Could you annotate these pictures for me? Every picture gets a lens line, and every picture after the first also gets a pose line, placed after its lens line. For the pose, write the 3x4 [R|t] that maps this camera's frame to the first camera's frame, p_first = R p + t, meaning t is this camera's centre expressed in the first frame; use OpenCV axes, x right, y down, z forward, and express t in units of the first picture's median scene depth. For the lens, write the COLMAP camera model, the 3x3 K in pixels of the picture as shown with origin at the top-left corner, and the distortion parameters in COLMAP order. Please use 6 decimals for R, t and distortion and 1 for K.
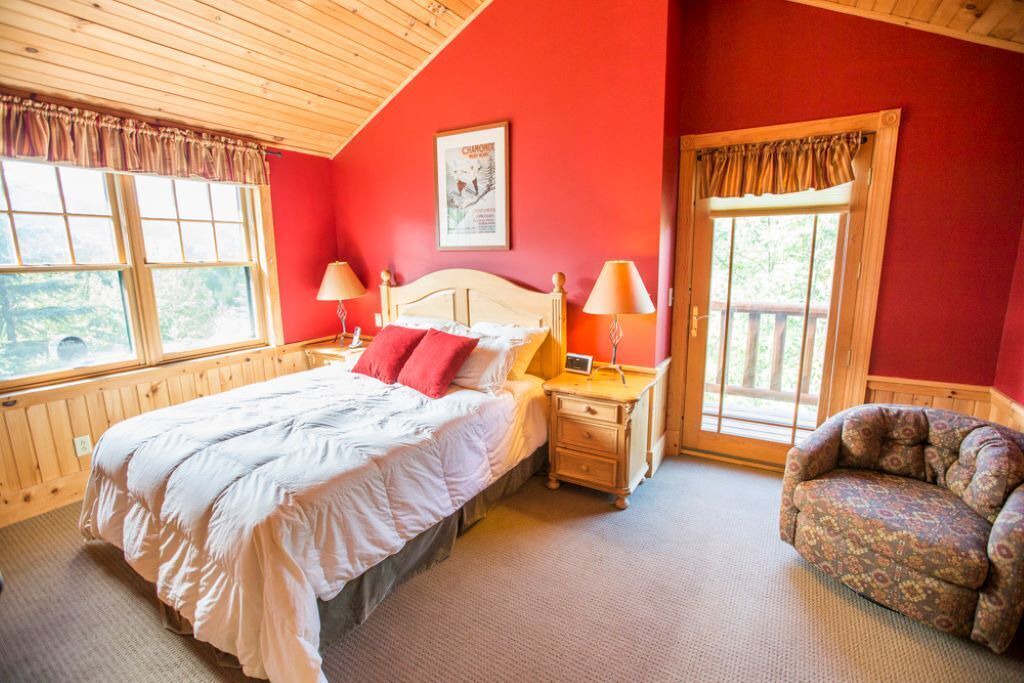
lens RADIAL K [[454.7, 0, 512.0], [0, 454.7, 341.5], [0, 0, 1]] dist [-0.045796, 0.015758]
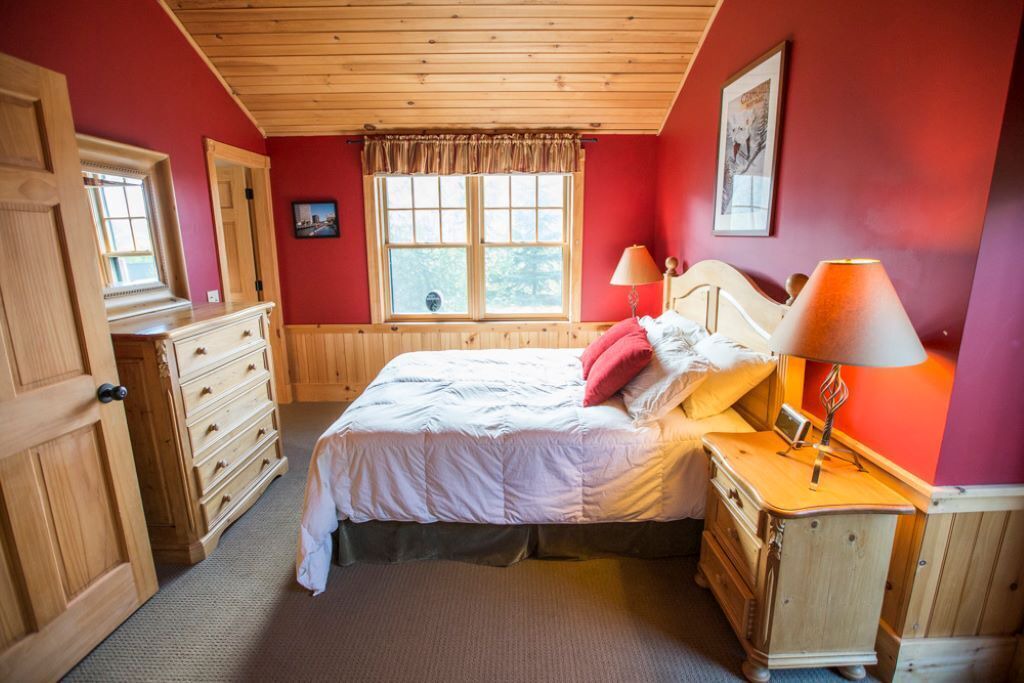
lens RADIAL K [[469.4, 0, 512.0], [0, 469.4, 341.5], [0, 0, 1]] dist [-0.050998, 0.019865]
pose [[0.535445, 0.189299, -0.823082, 0.454651], [-0.158406, 0.979772, 0.122287, -0.081411], [0.829582, 0.064903, 0.554600, 0.353984]]
